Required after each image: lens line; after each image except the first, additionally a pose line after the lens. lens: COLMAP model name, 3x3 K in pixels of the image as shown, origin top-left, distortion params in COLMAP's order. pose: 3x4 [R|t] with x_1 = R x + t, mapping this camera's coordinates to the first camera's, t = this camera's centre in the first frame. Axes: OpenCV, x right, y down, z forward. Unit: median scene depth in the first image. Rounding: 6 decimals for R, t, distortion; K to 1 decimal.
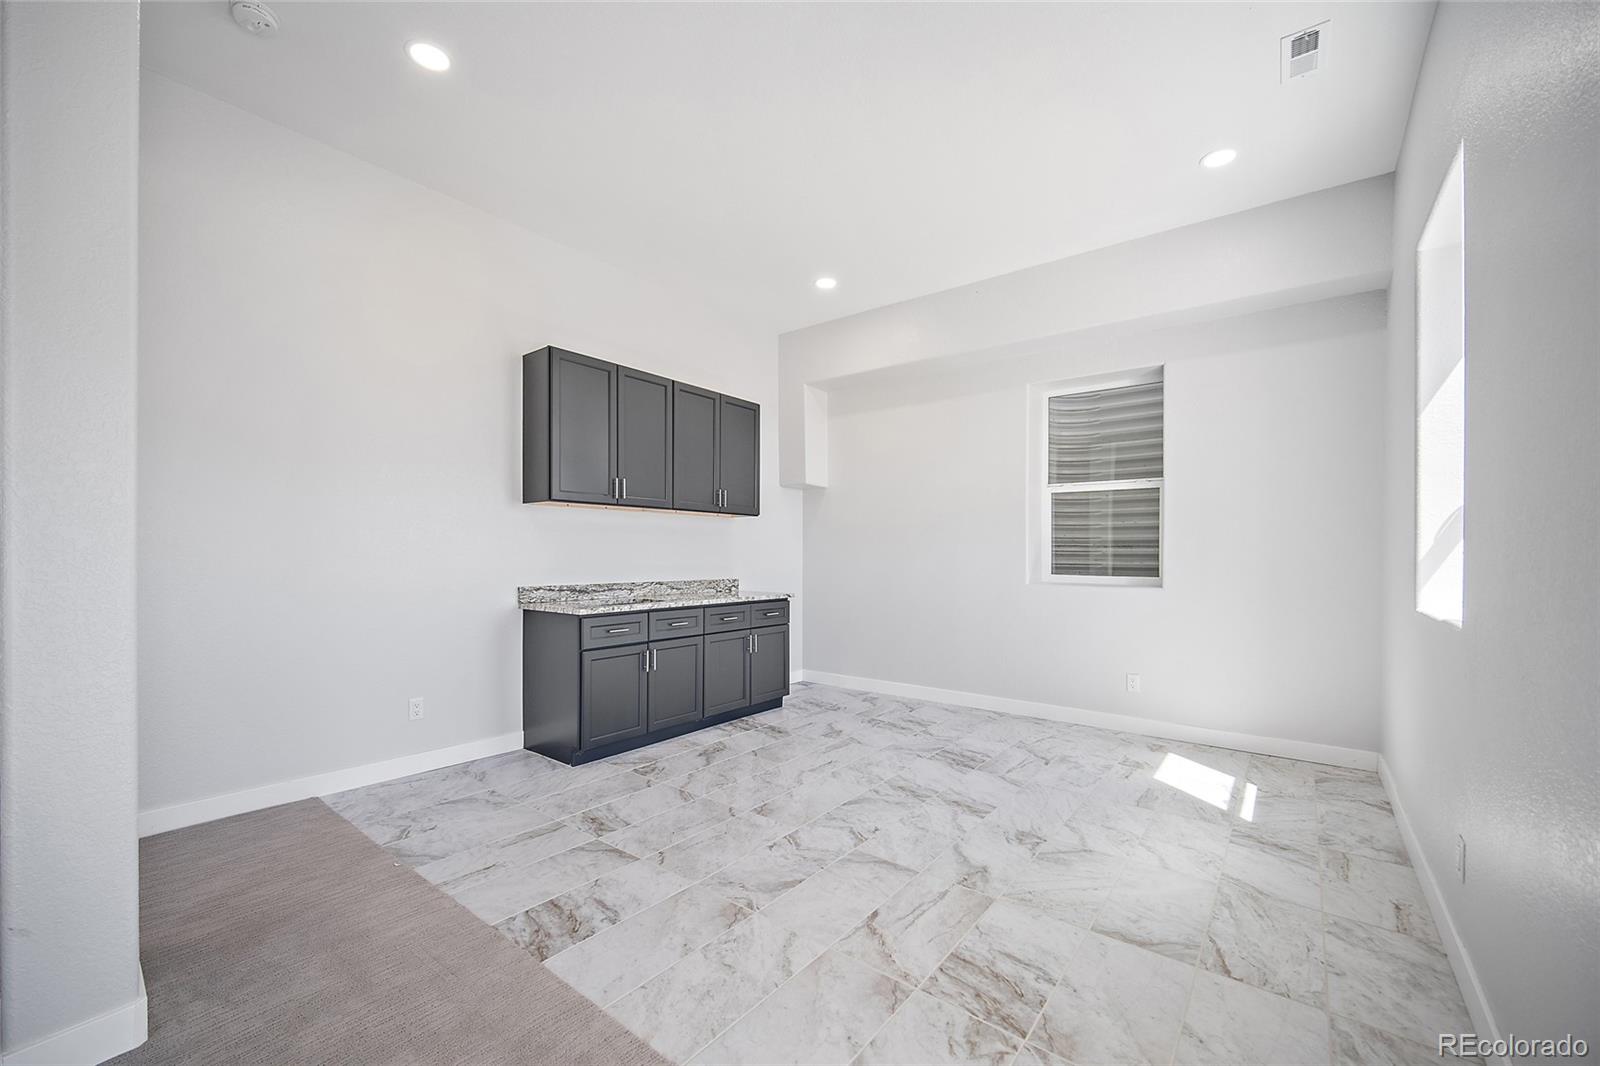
lens RADIAL K [[636.3, 0, 801.3], [0, 636.3, 546.1], [0, 0, 1]] dist [0.000752, 0.000840]
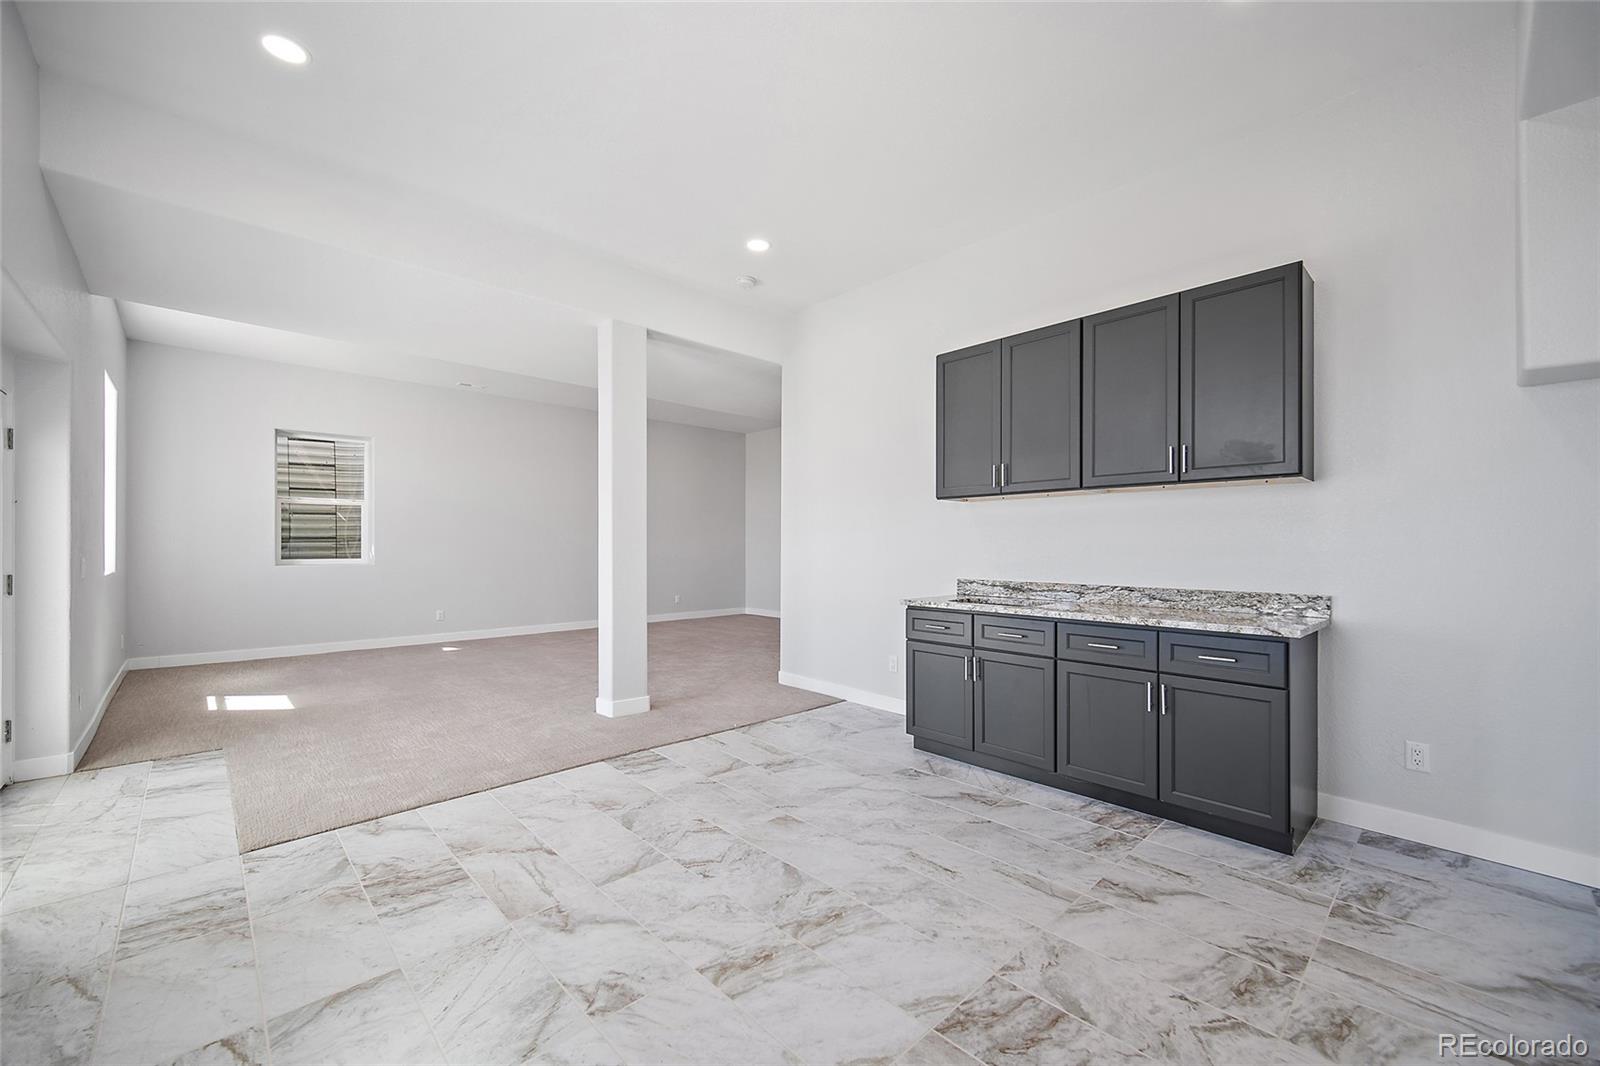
lens RADIAL K [[636.3, 0, 803.7], [0, 636.3, 541.1], [0, 0, 1]] dist [0.000752, 0.000840]
pose [[-0.141343, -0.013568, -0.989868, 0.801627], [0.007283, 0.999865, -0.014745, 0.017017], [0.989934, -0.009293, -0.141225, 1.074152]]
